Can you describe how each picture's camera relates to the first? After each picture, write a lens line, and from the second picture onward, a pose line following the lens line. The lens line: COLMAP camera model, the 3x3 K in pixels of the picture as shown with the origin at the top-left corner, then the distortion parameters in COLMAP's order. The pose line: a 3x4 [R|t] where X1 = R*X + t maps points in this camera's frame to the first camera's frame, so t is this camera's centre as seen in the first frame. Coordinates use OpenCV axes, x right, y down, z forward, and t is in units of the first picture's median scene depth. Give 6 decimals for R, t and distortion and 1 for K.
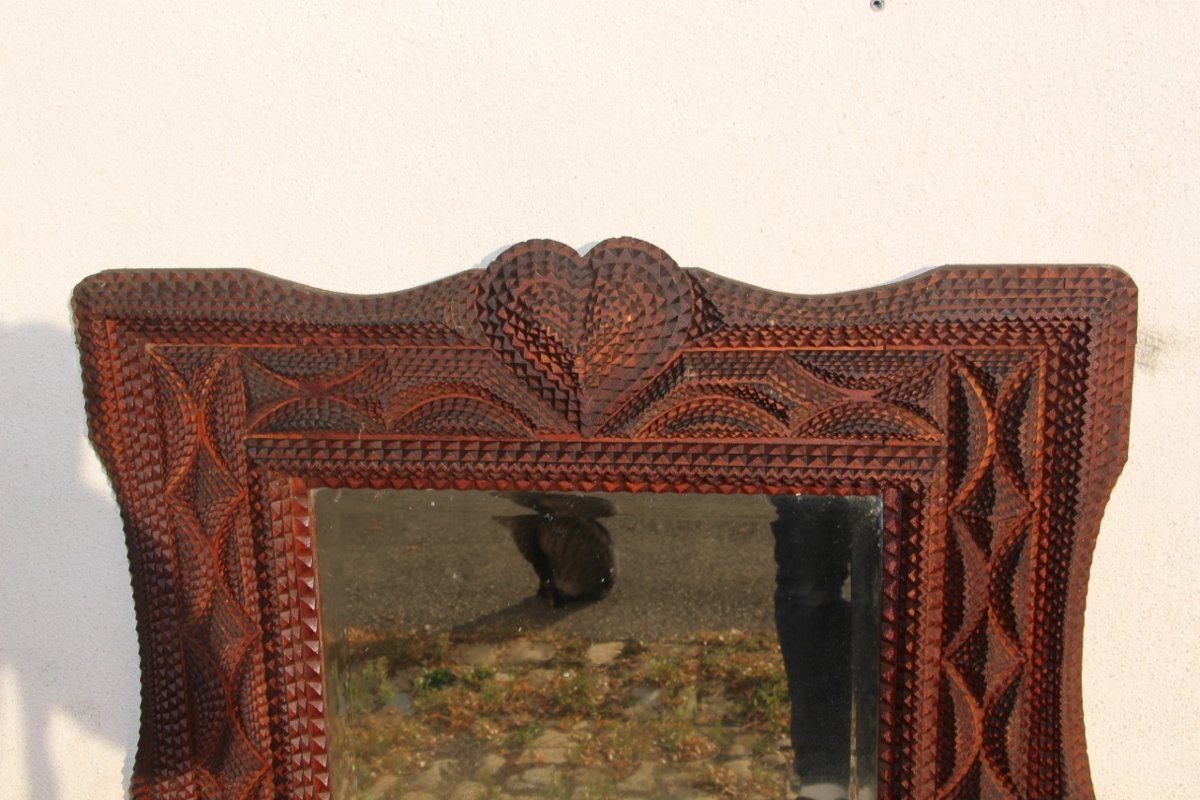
lens RADIAL K [[1584.5, 0, 603.9], [0, 1584.5, 407.0], [0, 0, 1]] dist [0.020561, 0.000000]
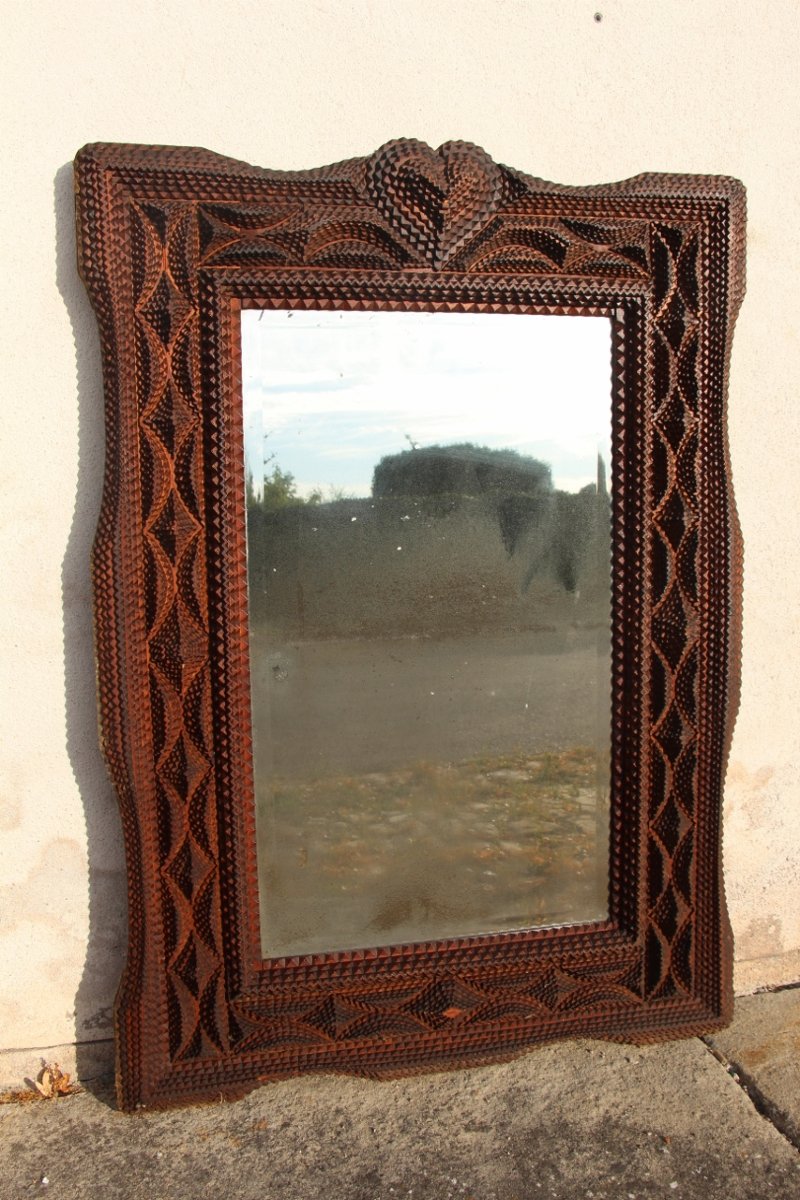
lens RADIAL K [[1126.5, 0, 409.0], [0, 1126.5, 611.9], [0, 0, 1]] dist [-0.084521, 0.000000]
pose [[0.932923, -0.029183, 0.358890, -0.435388], [0.084126, 0.986791, -0.138444, 0.493938], [-0.350109, 0.159349, 0.923055, 0.078314]]
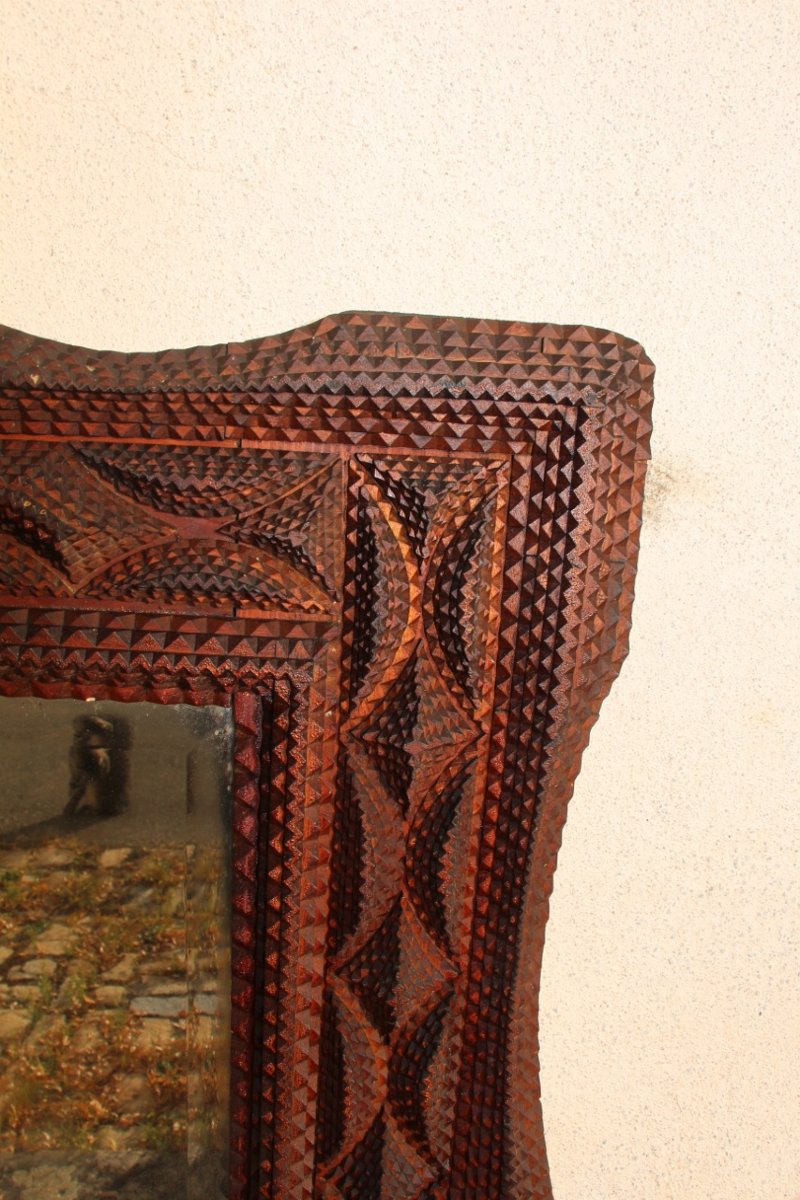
lens RADIAL K [[978.8, 0, 413.8], [0, 978.8, 613.7], [0, 0, 1]] dist [-0.194228, 0.145904]
pose [[0.971424, 0.046881, 0.232677, 0.156504], [-0.028588, 0.996273, -0.081379, 0.049422], [-0.235625, 0.072402, 0.969143, 0.636635]]
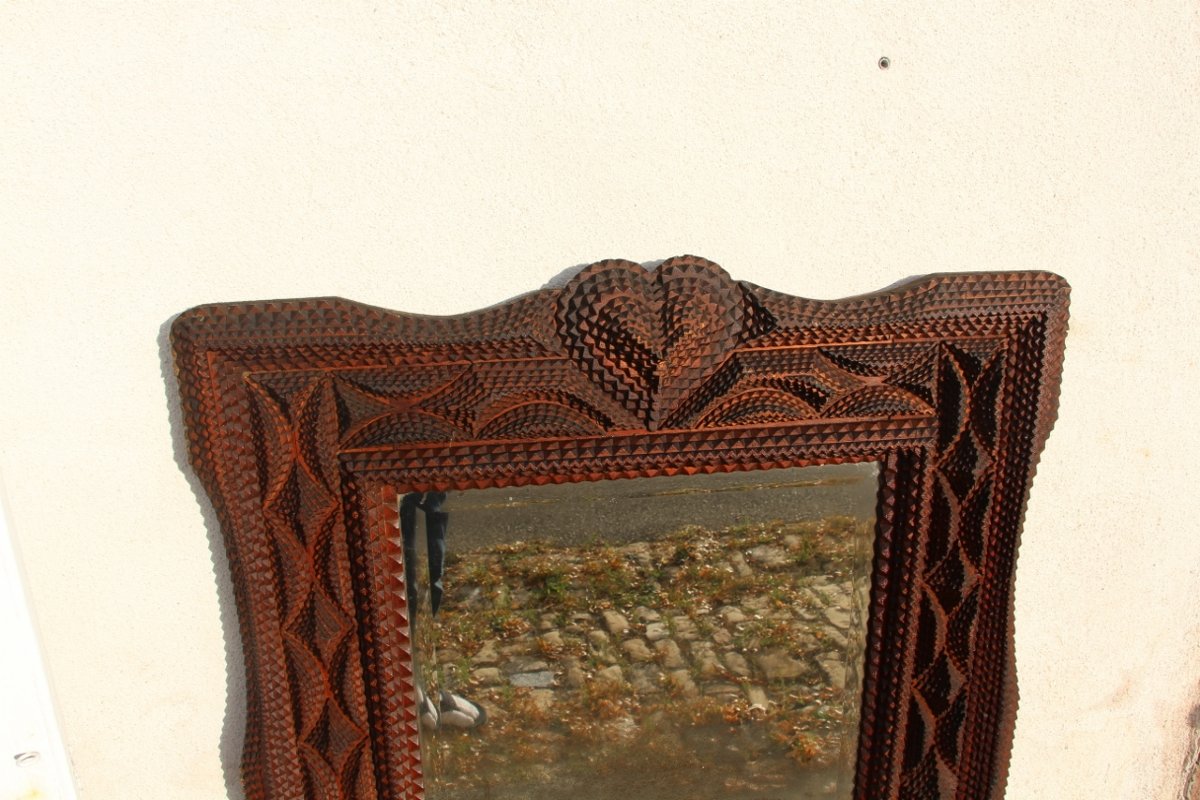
lens RADIAL K [[978.8, 0, 601.1], [0, 978.8, 397.0], [0, 0, 1]] dist [-0.194228, 0.145904]
pose [[0.964234, -0.063062, 0.257440, -0.231371], [0.060585, 0.998009, 0.017550, -0.020616], [-0.258034, -0.001326, 0.966135, 0.331001]]
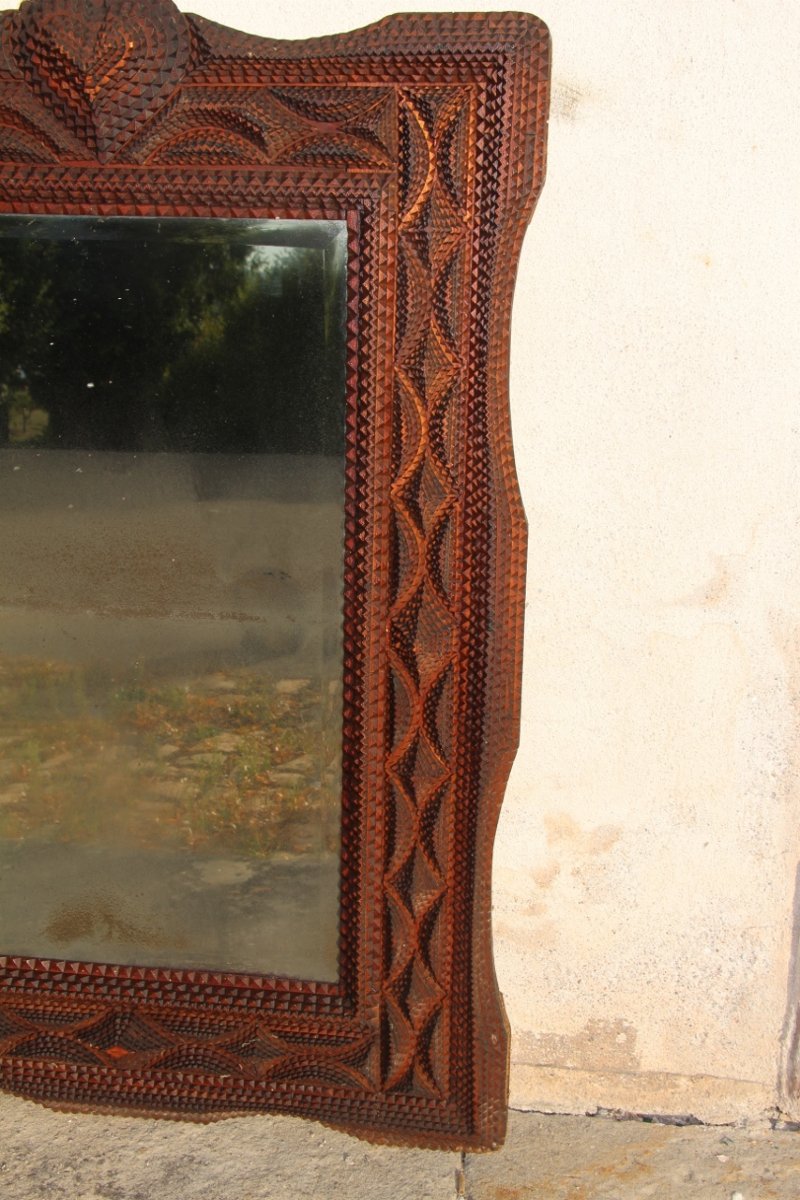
lens RADIAL K [[1584.5, 0, 403.1], [0, 1584.5, 630.1], [0, 0, 1]] dist [0.020561, 0.000000]
pose [[0.998978, 0.045085, 0.003199, 0.229861], [-0.045110, 0.998949, 0.008124, 0.355185], [-0.002829, -0.008260, 0.999962, -0.198692]]
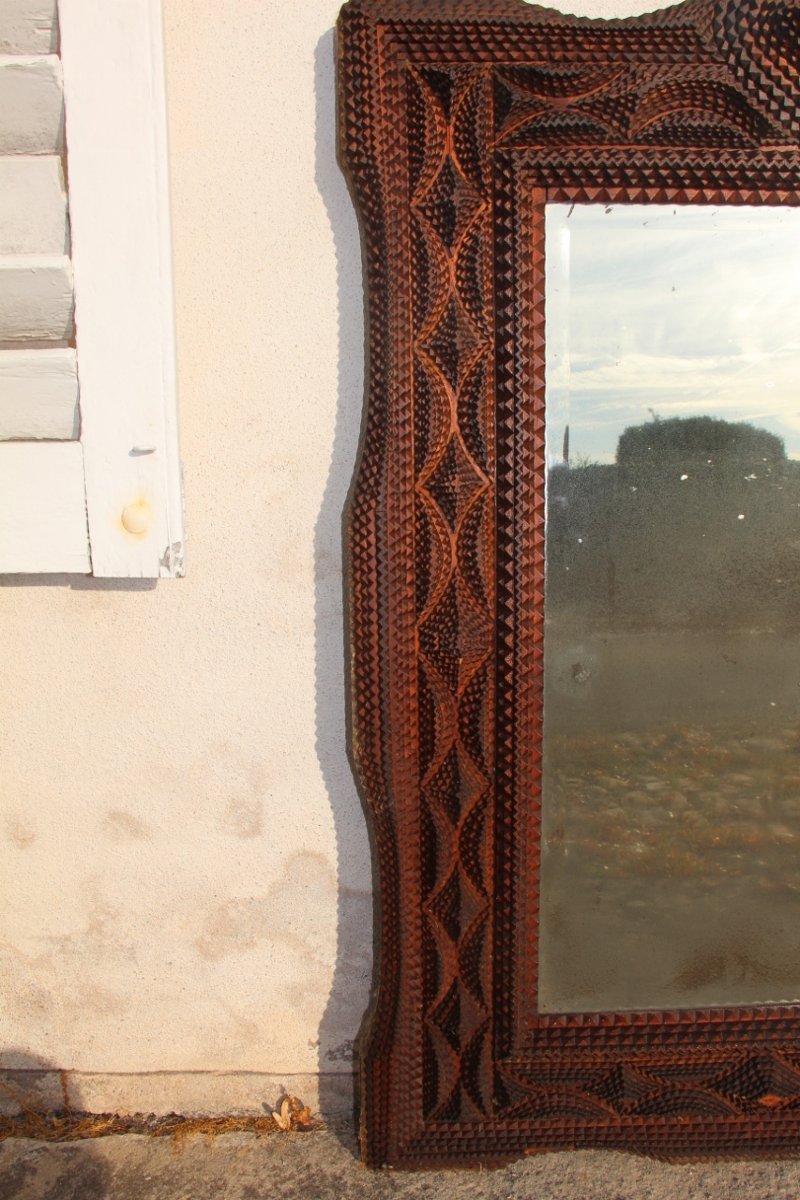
lens RADIAL K [[978.8, 0, 404.7], [0, 978.8, 610.4], [0, 0, 1]] dist [-0.194228, 0.145904]
pose [[0.991790, -0.007831, 0.127635, -0.387888], [0.021125, 0.994443, -0.103133, 0.416403], [-0.126118, 0.104983, 0.986445, 0.428062]]
